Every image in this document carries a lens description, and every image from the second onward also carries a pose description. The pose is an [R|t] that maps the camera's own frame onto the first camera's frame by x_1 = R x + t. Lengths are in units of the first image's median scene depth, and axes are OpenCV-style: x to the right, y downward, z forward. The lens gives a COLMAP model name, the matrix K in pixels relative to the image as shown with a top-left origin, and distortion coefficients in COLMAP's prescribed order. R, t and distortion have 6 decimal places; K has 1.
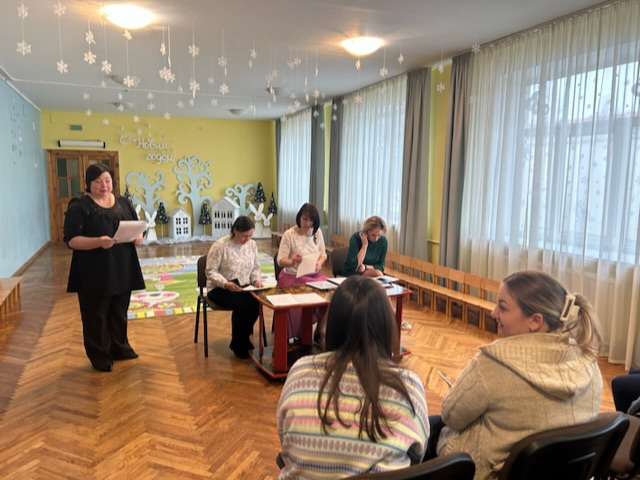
lens RADIAL K [[452.1, 0, 320.4], [0, 452.1, 230.9], [0, 0, 1]] dist [0.001408, -0.005300]
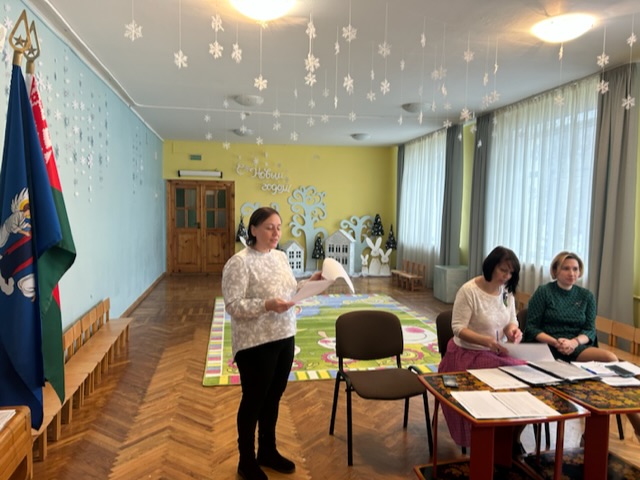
lens RADIAL K [[452.1, 0, 320.4], [0, 452.1, 230.9], [0, 0, 1]] dist [0.001408, -0.005300]
pose [[0.975823, 0.015746, -0.217992, -0.060014], [-0.030610, 0.997417, -0.064979, -0.013915], [0.216406, 0.070081, 0.973785, 0.114285]]
